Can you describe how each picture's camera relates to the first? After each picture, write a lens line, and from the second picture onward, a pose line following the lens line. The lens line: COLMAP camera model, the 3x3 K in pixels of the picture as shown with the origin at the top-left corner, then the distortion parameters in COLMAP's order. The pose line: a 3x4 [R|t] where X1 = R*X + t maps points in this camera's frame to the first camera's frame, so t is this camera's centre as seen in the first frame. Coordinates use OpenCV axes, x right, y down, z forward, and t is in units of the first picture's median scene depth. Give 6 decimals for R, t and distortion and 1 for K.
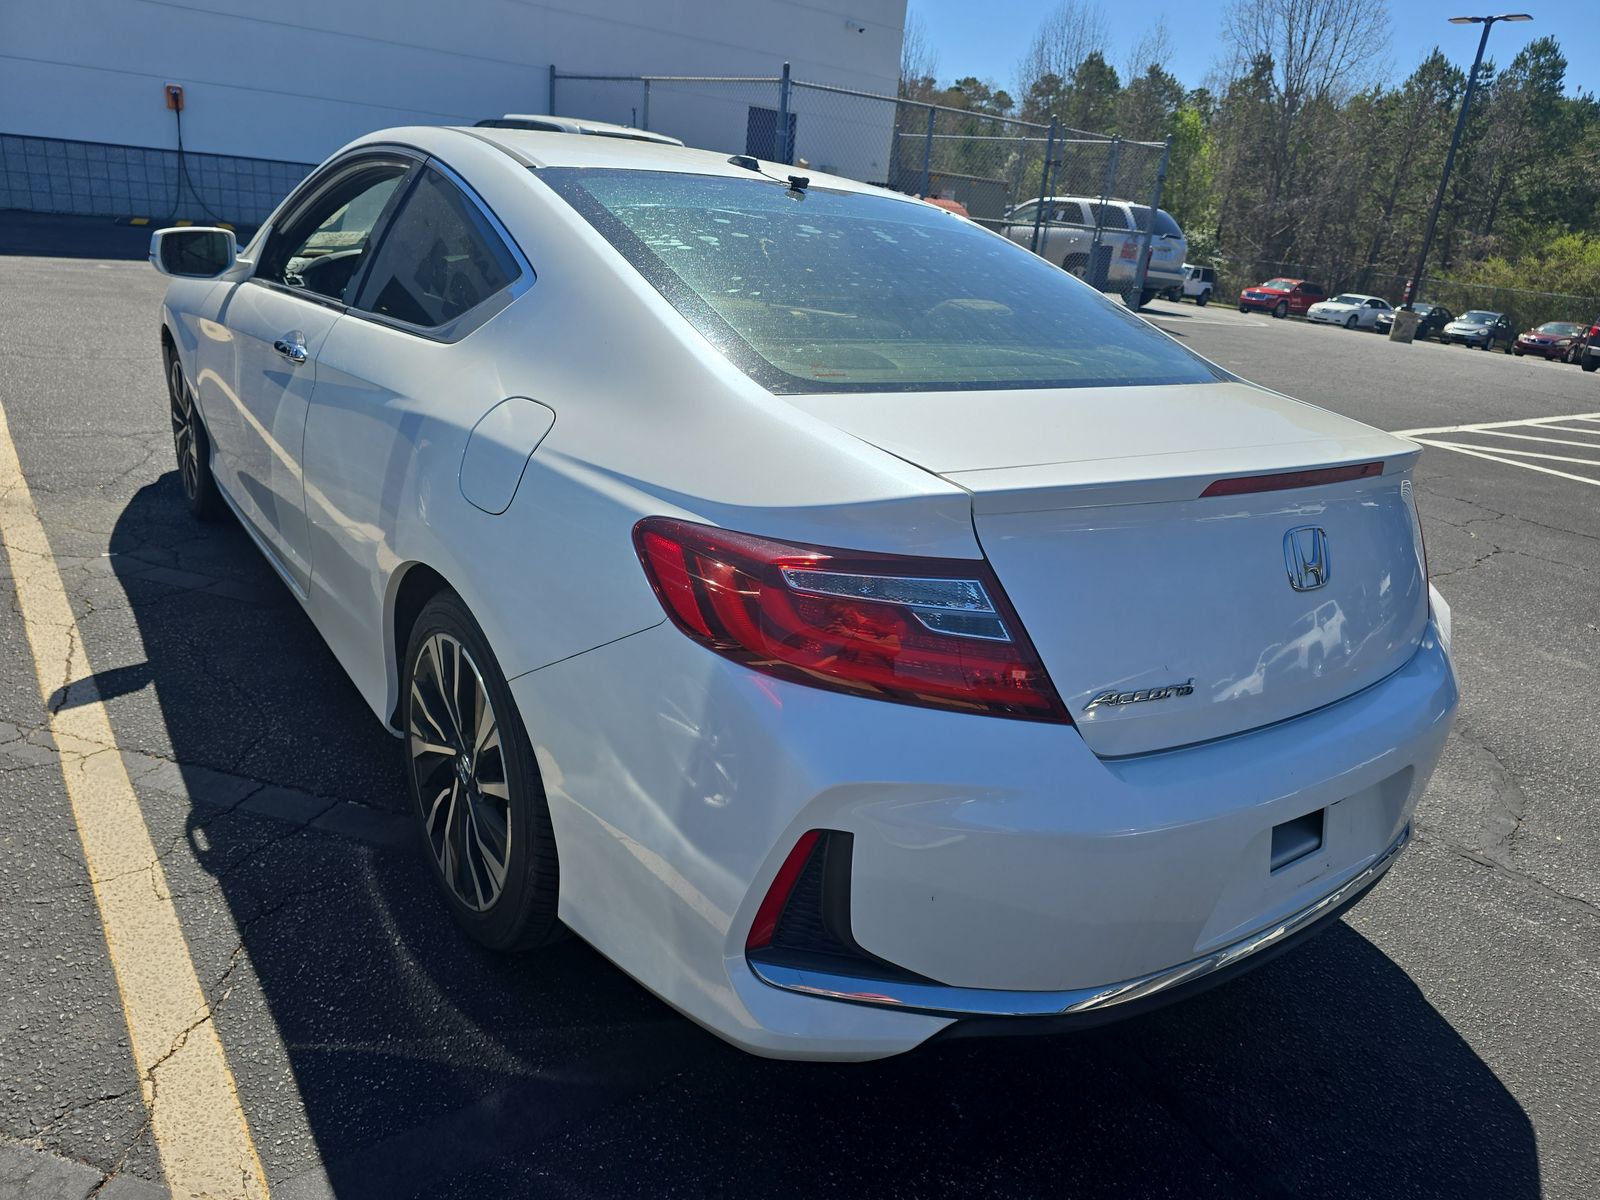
lens RADIAL K [[1145.2, 0, 838.5], [0, 1145.2, 606.9], [0, 0, 1]] dist [0.016550, -0.006615]
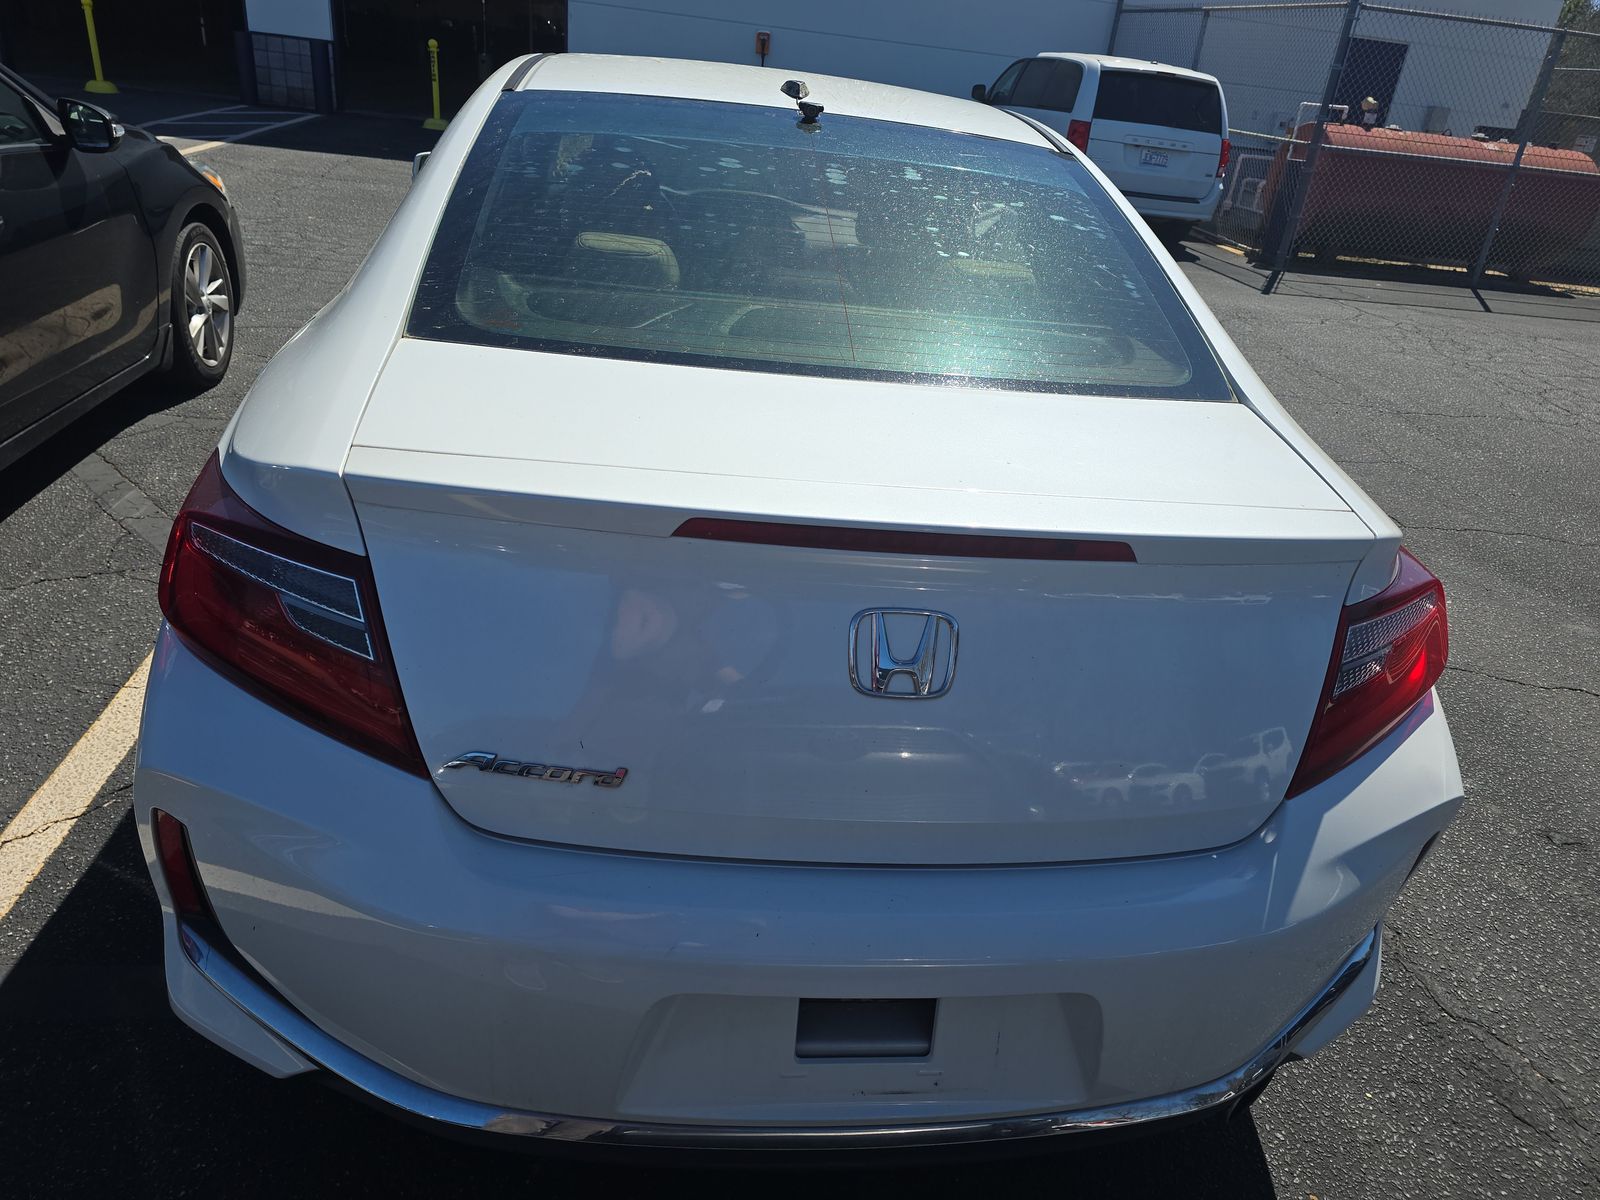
lens RADIAL K [[1141.2, 0, 800.0], [0, 1141.2, 600.0], [0, 0, 1]] dist [0.047344, -0.049853]
pose [[0.849921, 0.210781, -0.482914, 0.675338], [-0.192987, 0.977343, 0.086934, -0.121347], [0.490296, 0.019309, 0.871342, 0.353227]]
